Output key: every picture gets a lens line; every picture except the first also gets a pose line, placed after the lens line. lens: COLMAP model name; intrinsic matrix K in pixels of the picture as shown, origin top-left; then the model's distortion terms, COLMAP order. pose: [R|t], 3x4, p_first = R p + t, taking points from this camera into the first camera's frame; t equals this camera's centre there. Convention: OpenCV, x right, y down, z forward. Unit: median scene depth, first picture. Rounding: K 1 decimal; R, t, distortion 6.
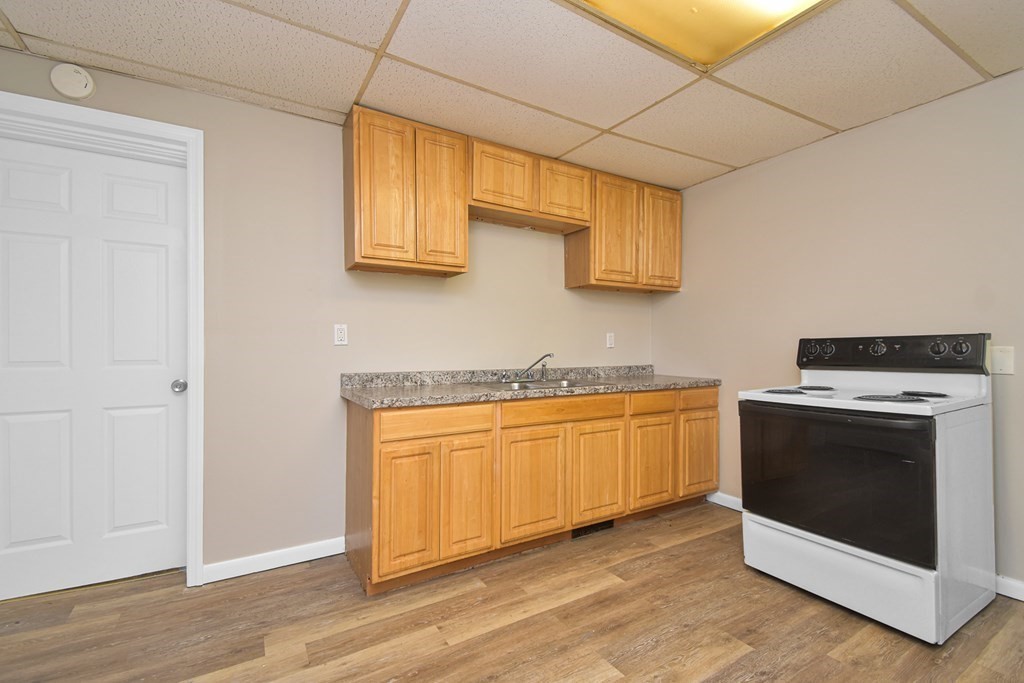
lens RADIAL K [[455.4, 0, 516.6], [0, 455.4, 348.7], [0, 0, 1]] dist [0.049373, -0.029548]
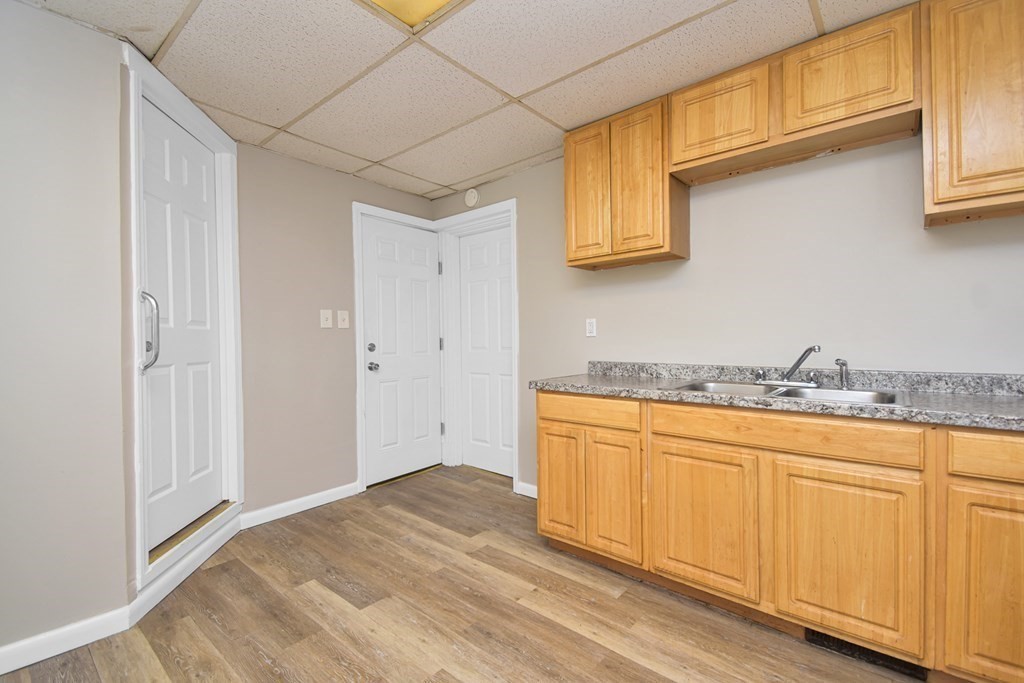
lens RADIAL K [[457.3, 0, 522.0], [0, 457.3, 344.8], [0, 0, 1]] dist [0.049680, -0.028800]
pose [[0.298183, 0.005820, -0.954491, 0.718723], [0.003338, 0.999969, 0.007140, 0.004142], [0.954503, -0.005315, 0.298155, 0.519829]]
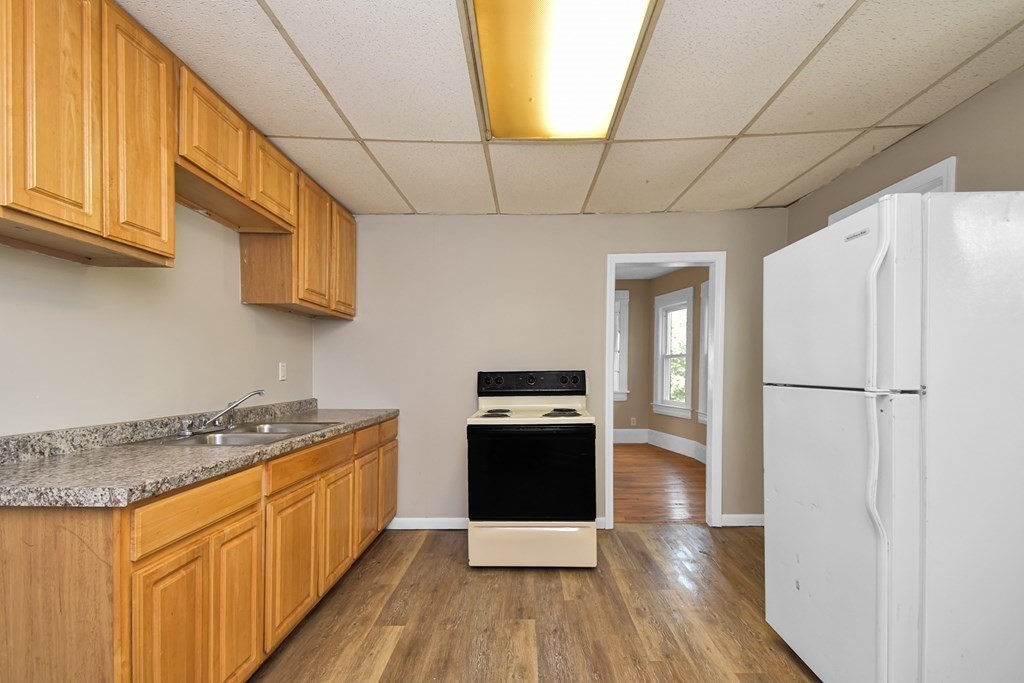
lens RADIAL K [[481.6, 0, 529.1], [0, 481.6, 378.3], [0, 0, 1]] dist [0.029487, -0.000512]
pose [[0.530639, -0.010668, 0.847531, -0.472343], [0.004029, 0.999941, 0.010064, -0.020042], [-0.847589, -0.001926, 0.530650, 0.239521]]
